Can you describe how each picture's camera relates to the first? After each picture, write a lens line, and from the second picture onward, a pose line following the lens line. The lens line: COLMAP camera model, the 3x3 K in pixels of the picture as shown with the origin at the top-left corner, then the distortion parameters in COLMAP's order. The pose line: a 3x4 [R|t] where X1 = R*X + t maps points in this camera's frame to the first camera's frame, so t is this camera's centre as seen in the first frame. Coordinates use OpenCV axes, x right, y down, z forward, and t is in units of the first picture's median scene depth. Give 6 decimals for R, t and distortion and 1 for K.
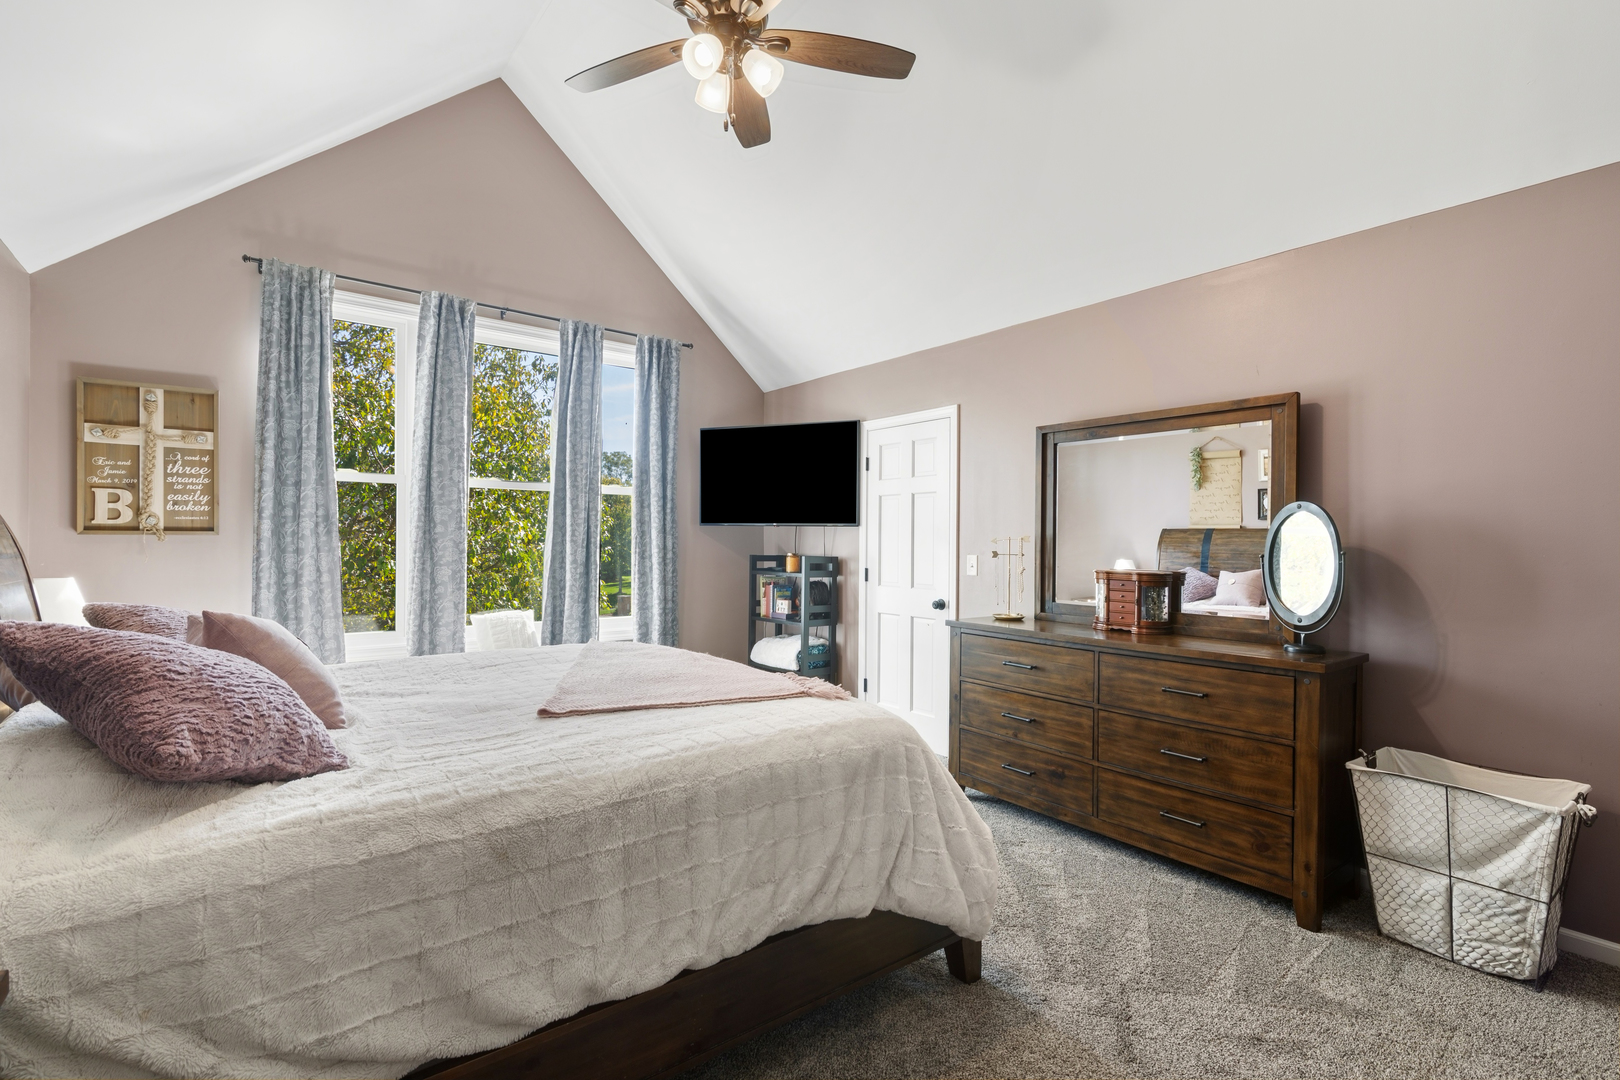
lens RADIAL K [[732.8, 0, 800.9], [0, 732.8, 541.7], [0, 0, 1]] dist [0.001536, -0.000355]
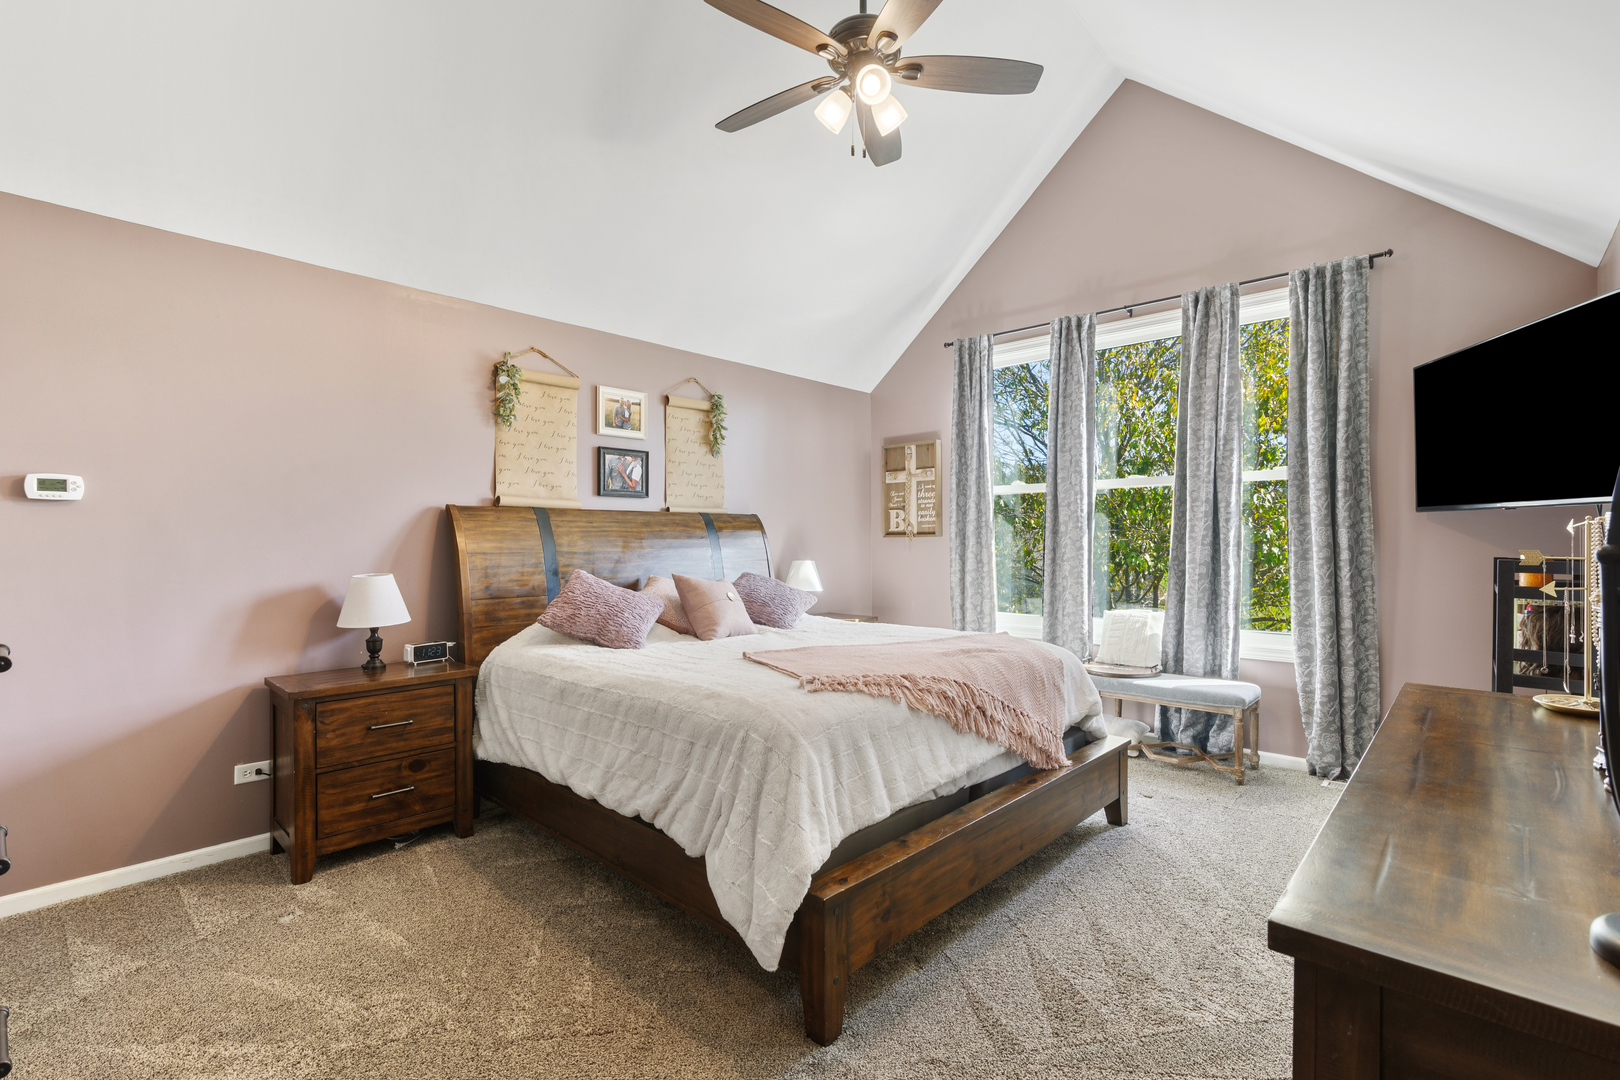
lens RADIAL K [[732.8, 0, 798.6], [0, 732.8, 544.0], [0, 0, 1]] dist [0.001536, -0.000355]
pose [[0.159640, -0.003271, -0.987170, 0.622059], [0.005028, 0.999984, -0.002500, 0.007936], [0.987163, -0.004565, 0.159654, 0.480803]]
